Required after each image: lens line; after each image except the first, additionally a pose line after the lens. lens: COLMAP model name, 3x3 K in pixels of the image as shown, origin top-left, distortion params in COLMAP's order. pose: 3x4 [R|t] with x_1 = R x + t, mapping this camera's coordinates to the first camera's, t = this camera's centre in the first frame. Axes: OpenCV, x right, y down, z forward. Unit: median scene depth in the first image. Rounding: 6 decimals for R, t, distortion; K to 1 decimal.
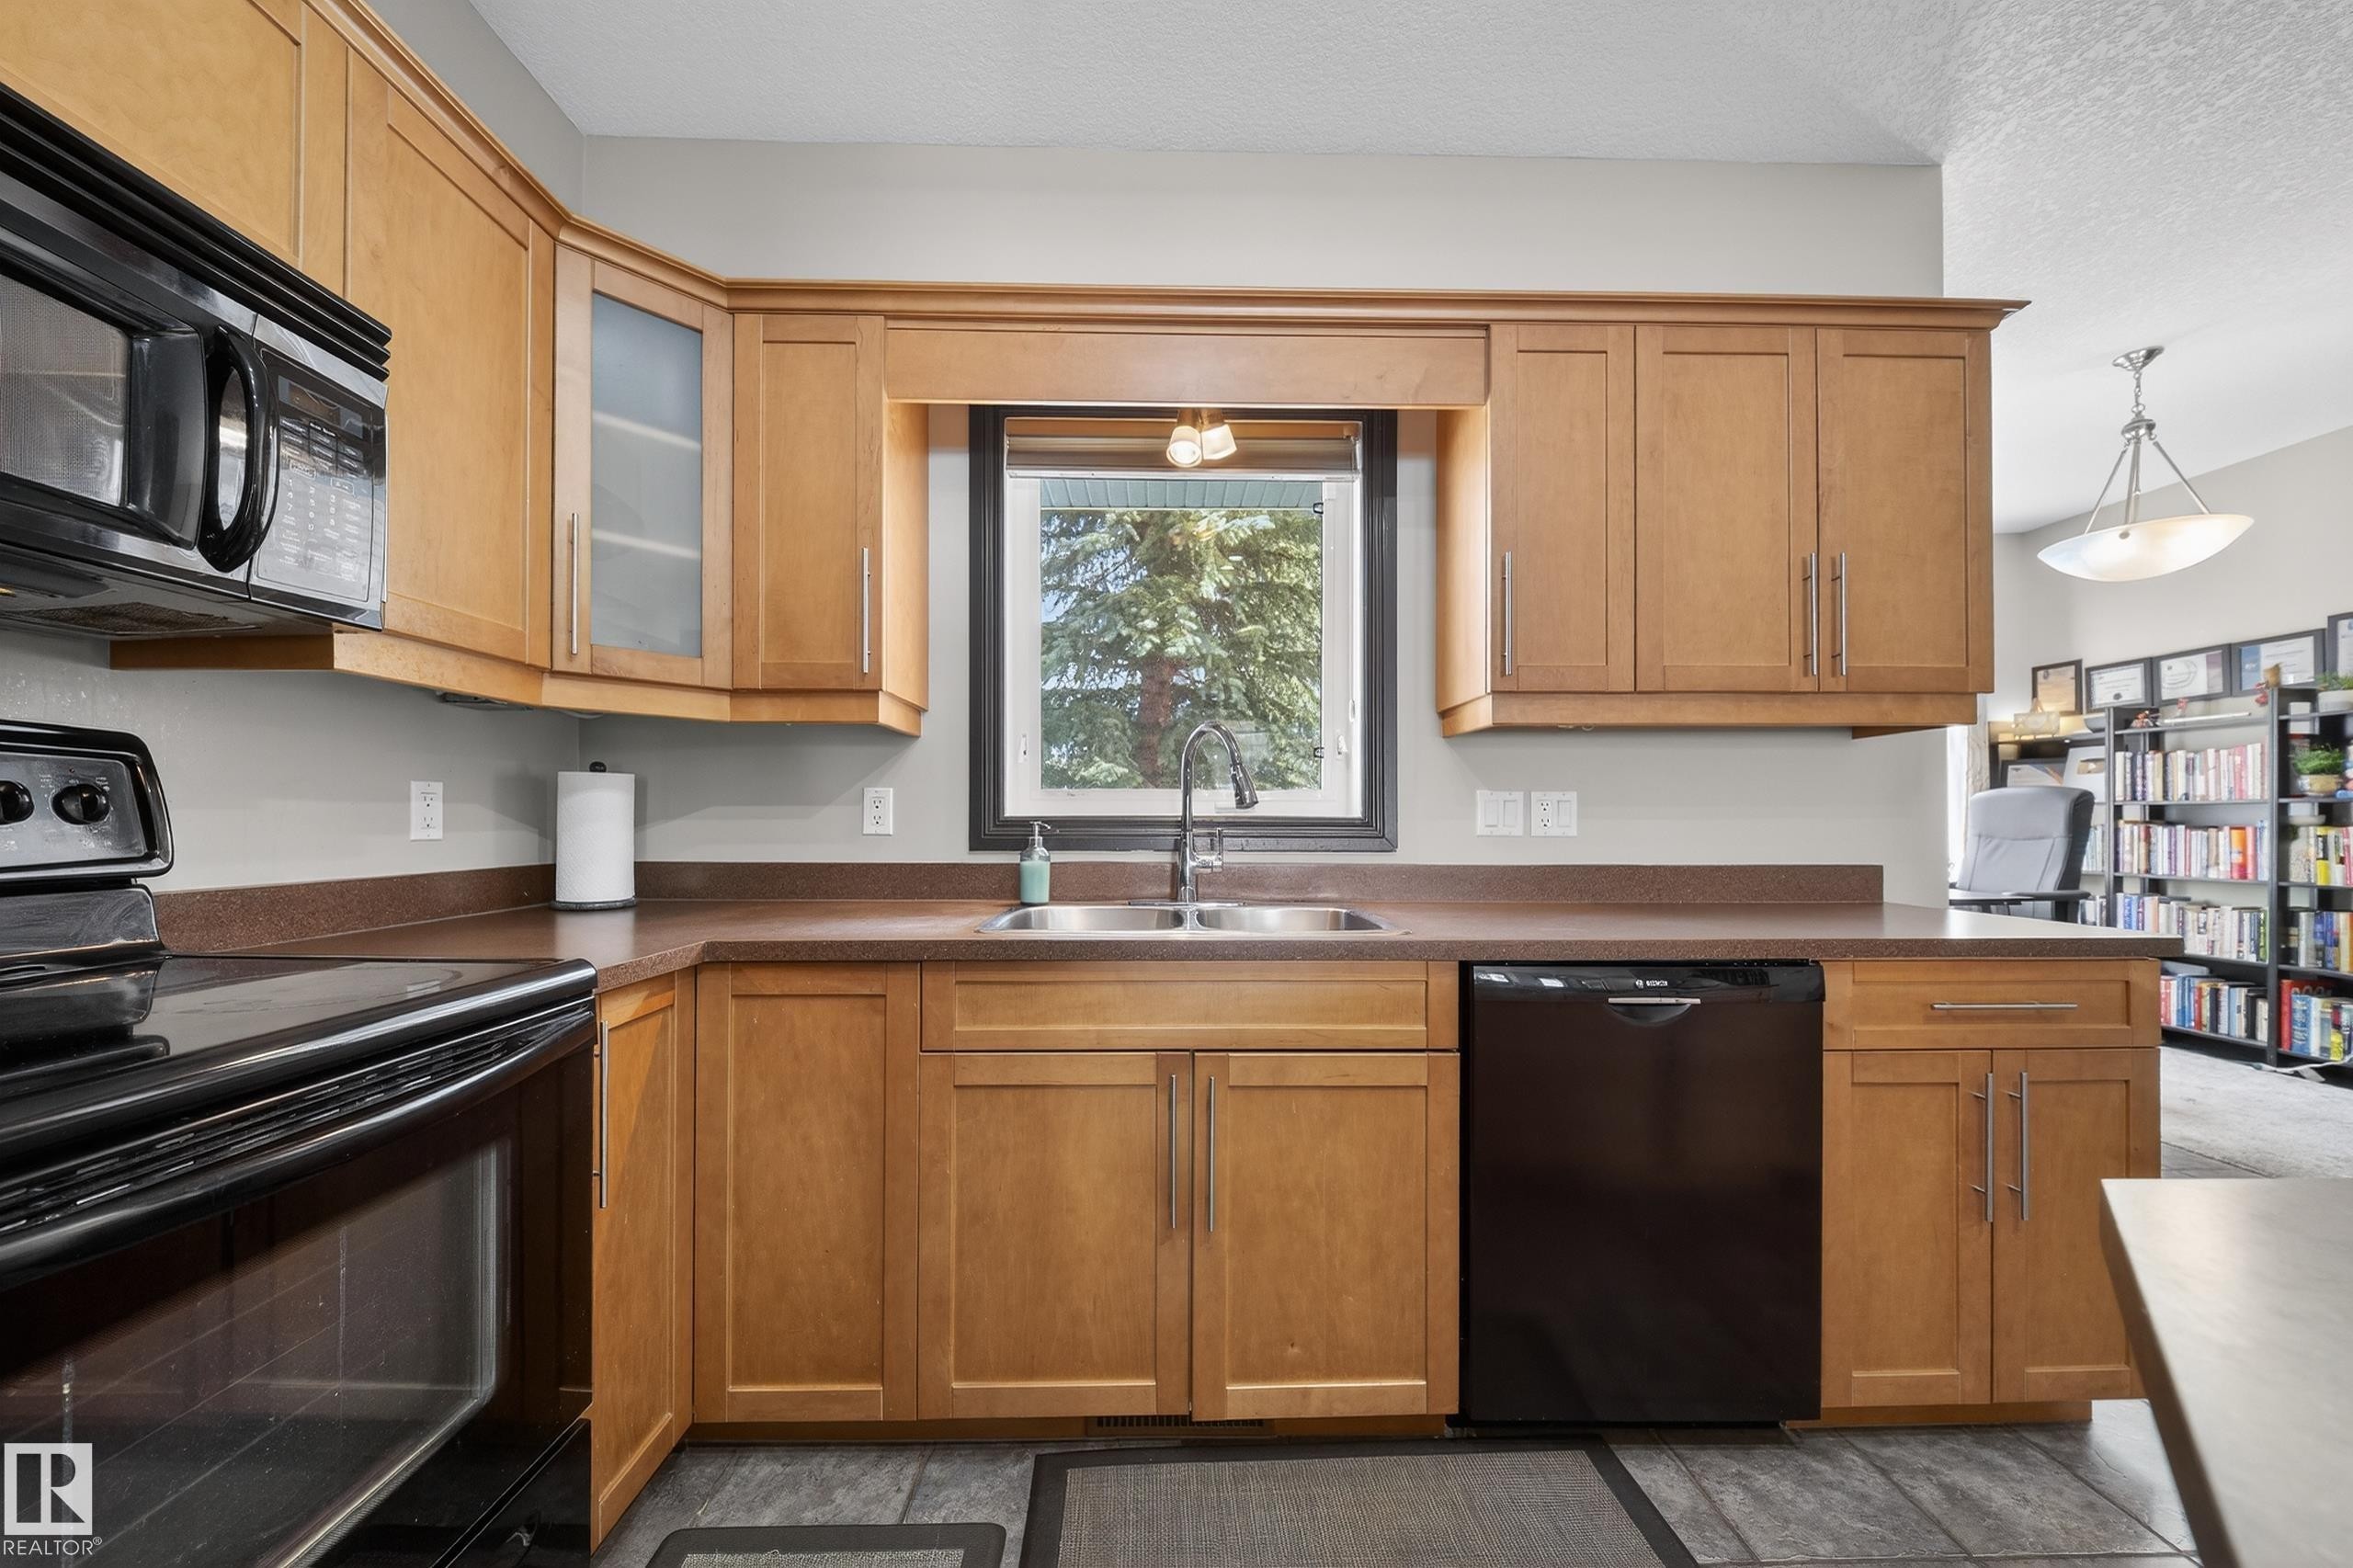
lens RADIAL K [[821.2, 0, 1176.9], [0, 821.2, 814.1], [0, 0, 1]] dist [0.000419, -0.003098]
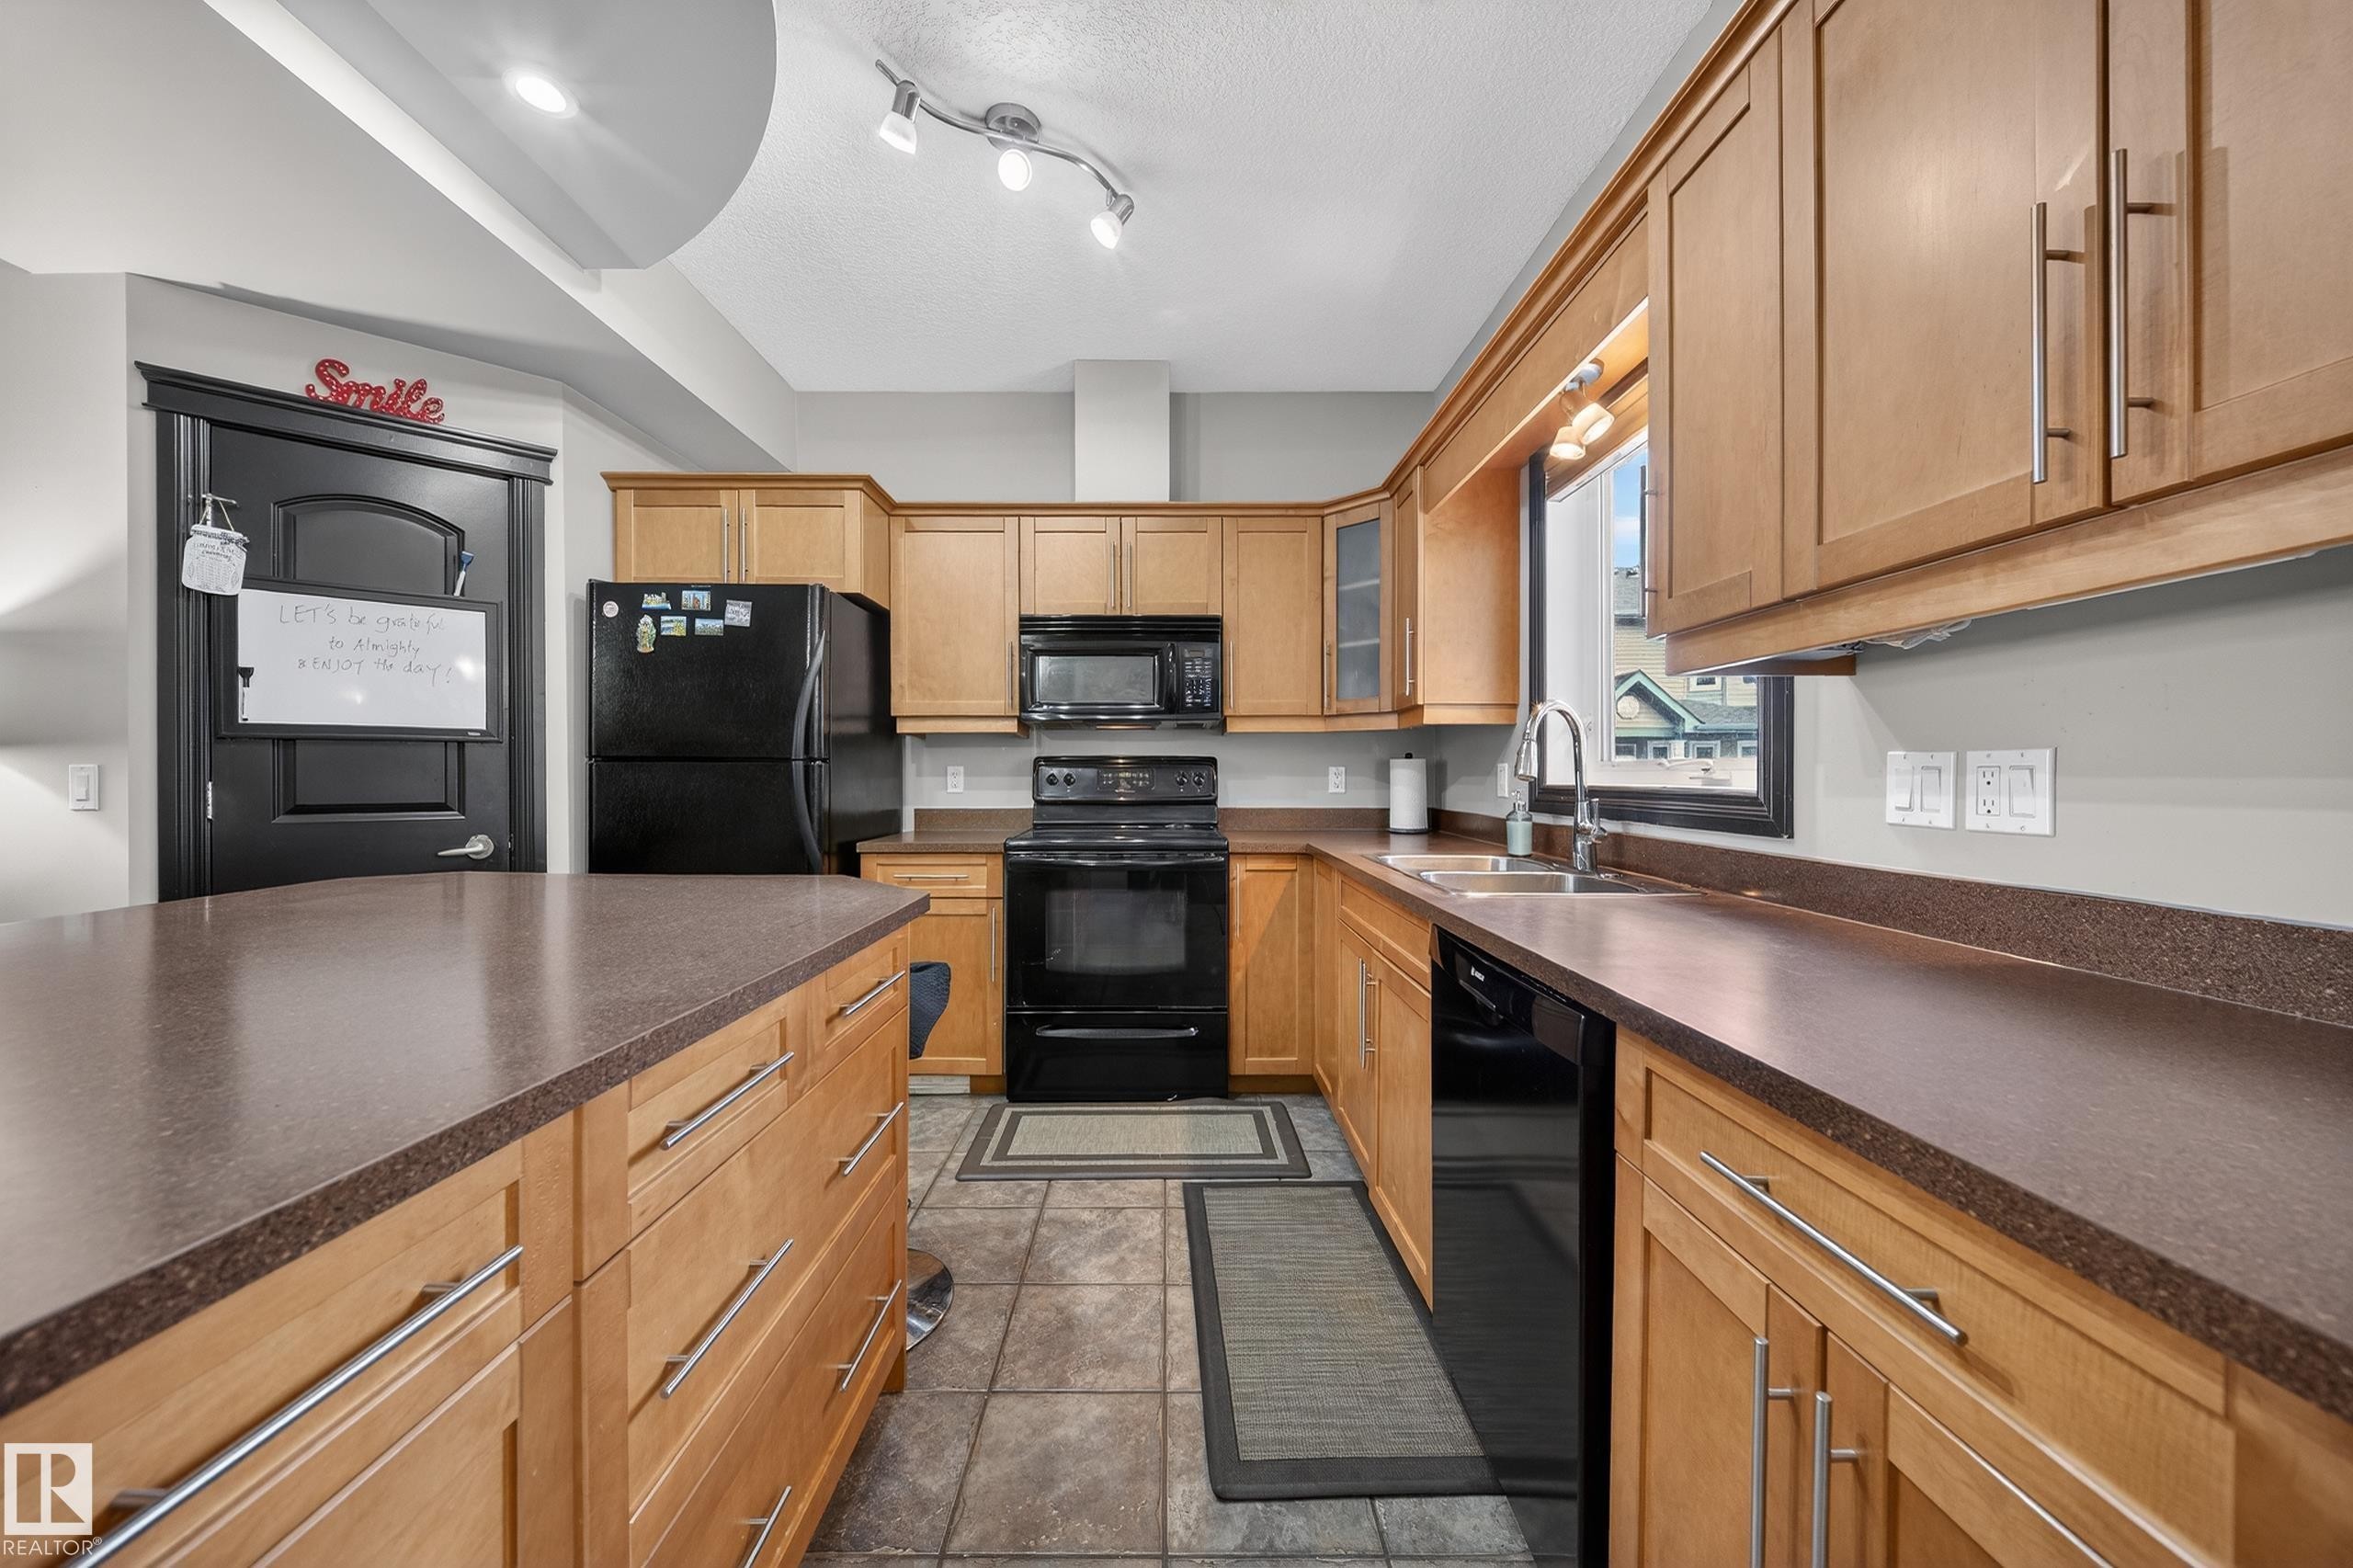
lens RADIAL K [[821.6, 0, 1172.5], [0, 821.6, 776.9], [0, 0, 1]] dist [0.000326, -0.003172]
pose [[-0.014625, 0.000965, -0.999893, 1.136440], [0.004385, 0.999990, 0.000901, -0.014345], [0.999883, -0.004372, -0.014629, 0.508163]]
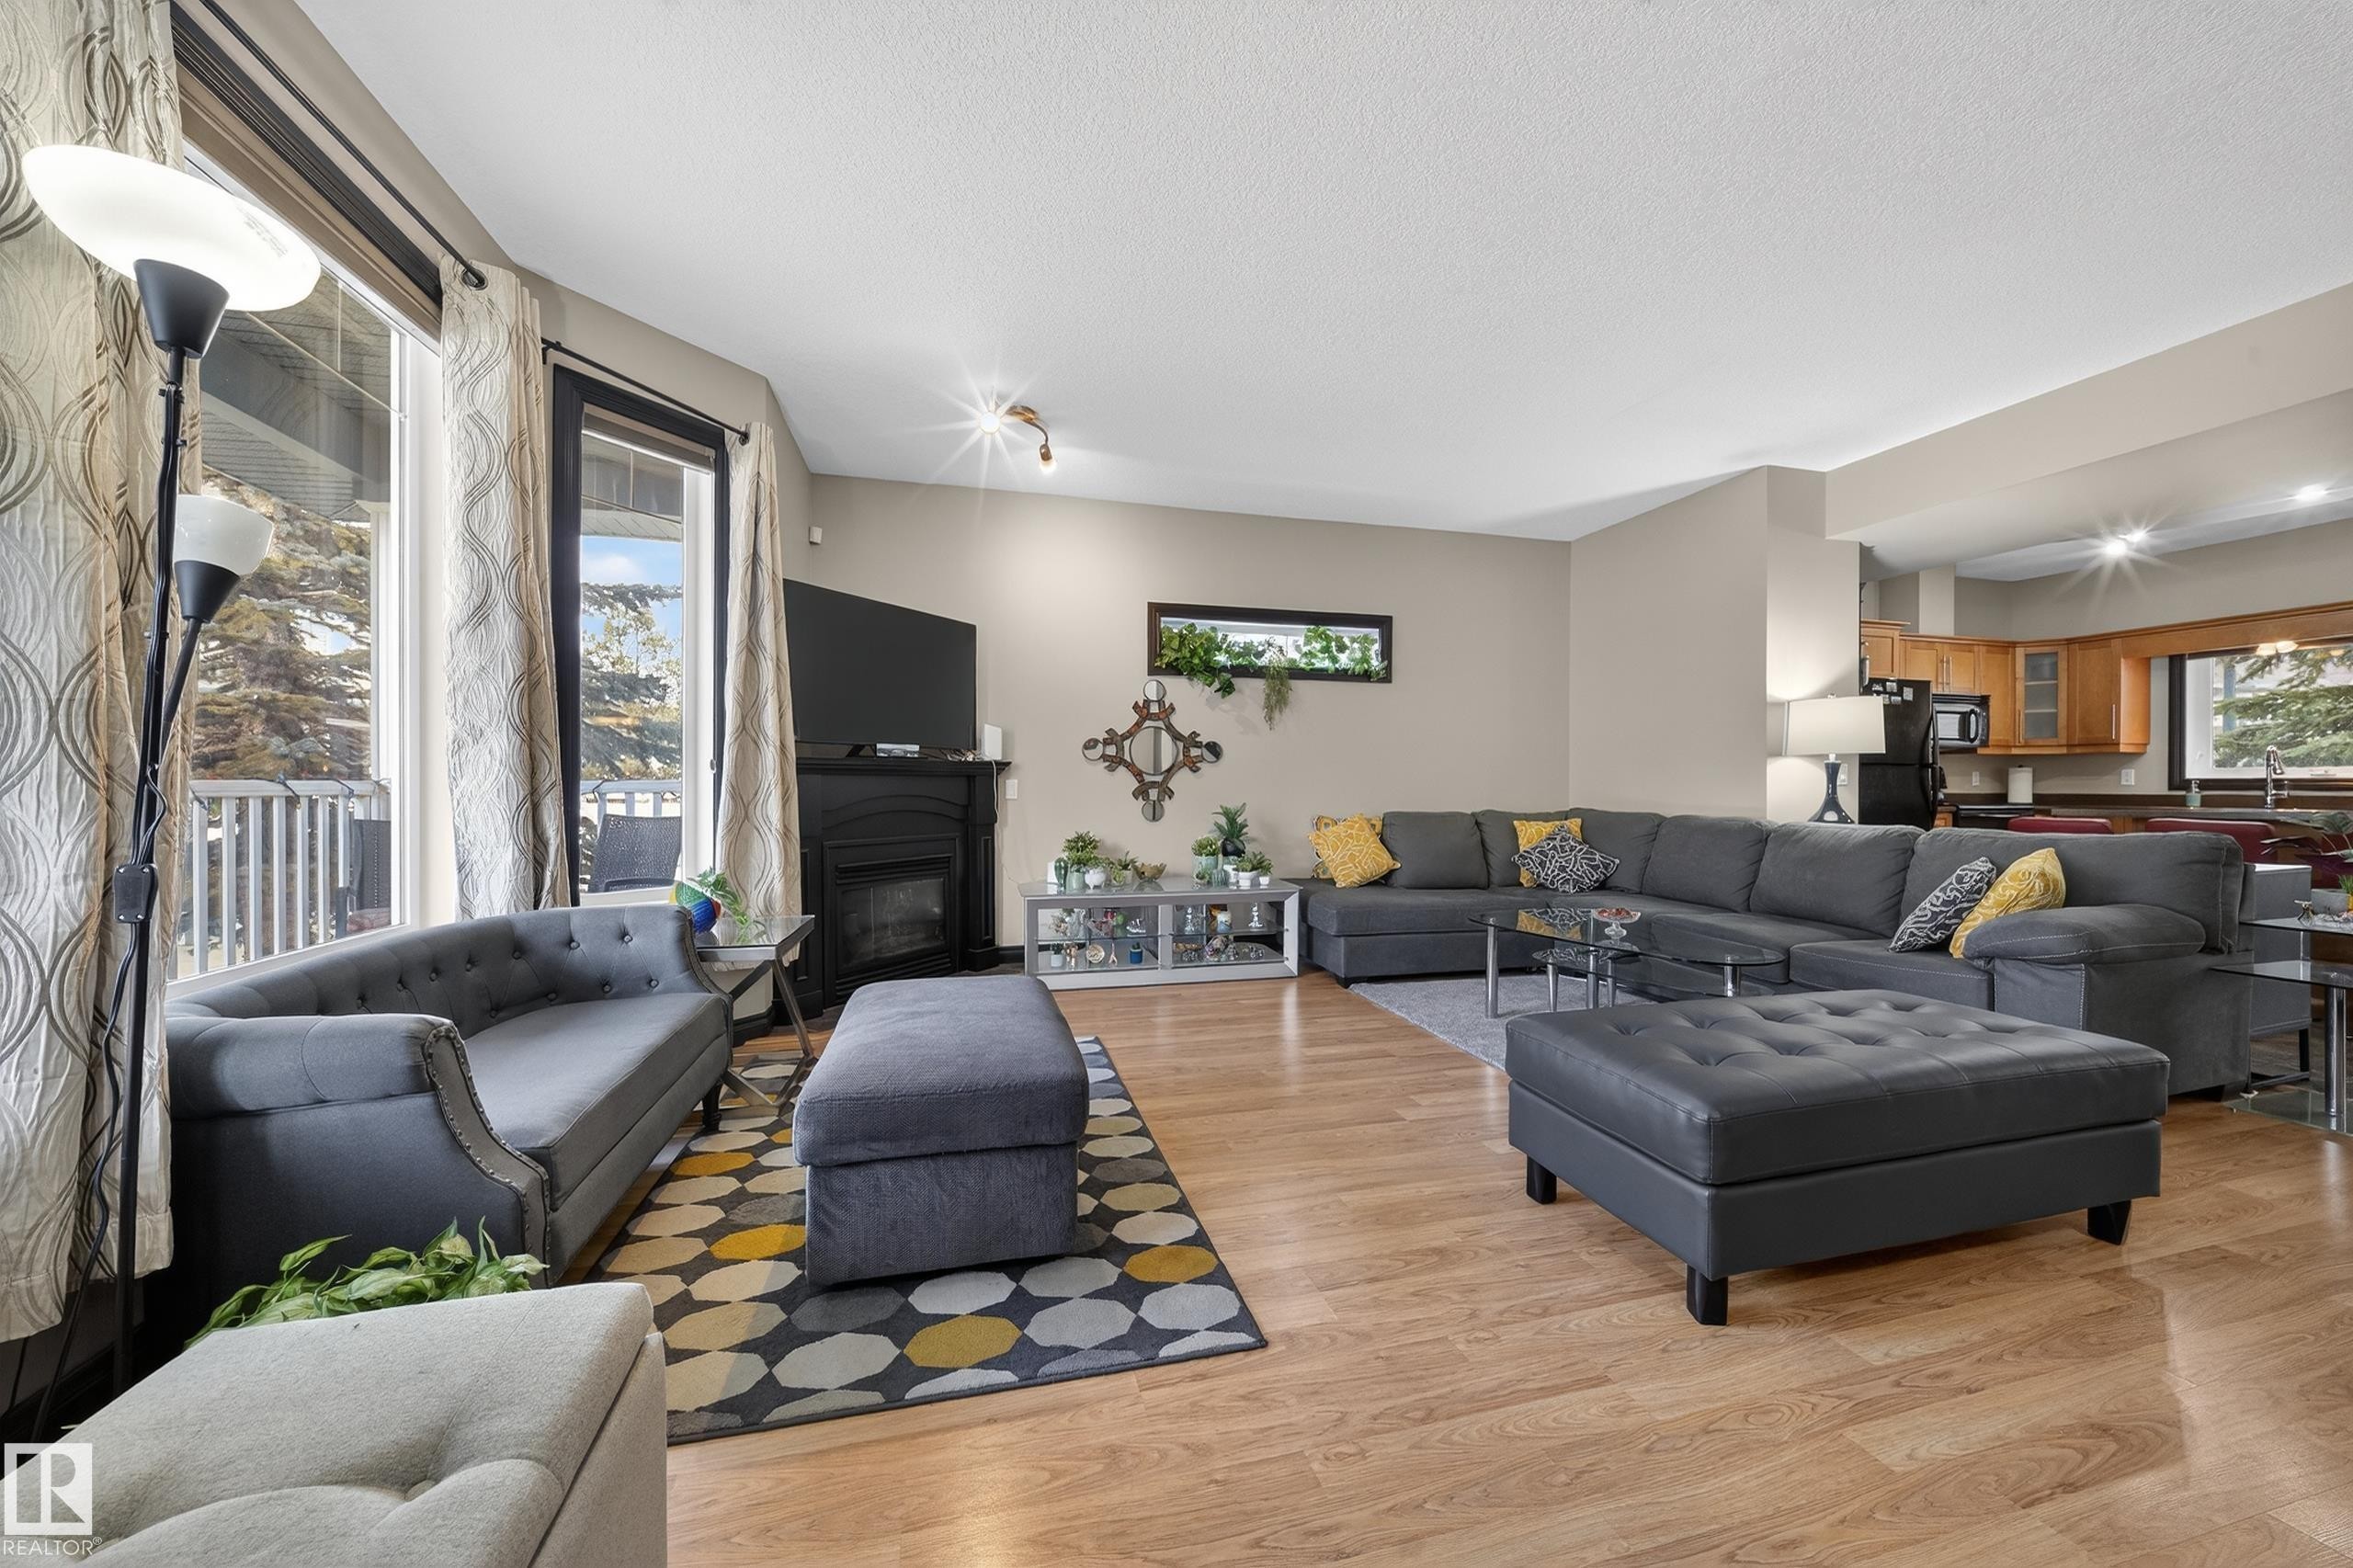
lens RADIAL K [[821.6, 0, 1172.5], [0, 821.6, 776.9], [0, 0, 1]] dist [0.000326, -0.003172]
pose [[0.231797, -0.006553, -0.972742, 1.926216], [0.003239, 0.999977, -0.005965, -0.000331], [0.972759, -0.001768, 0.231813, -3.451324]]
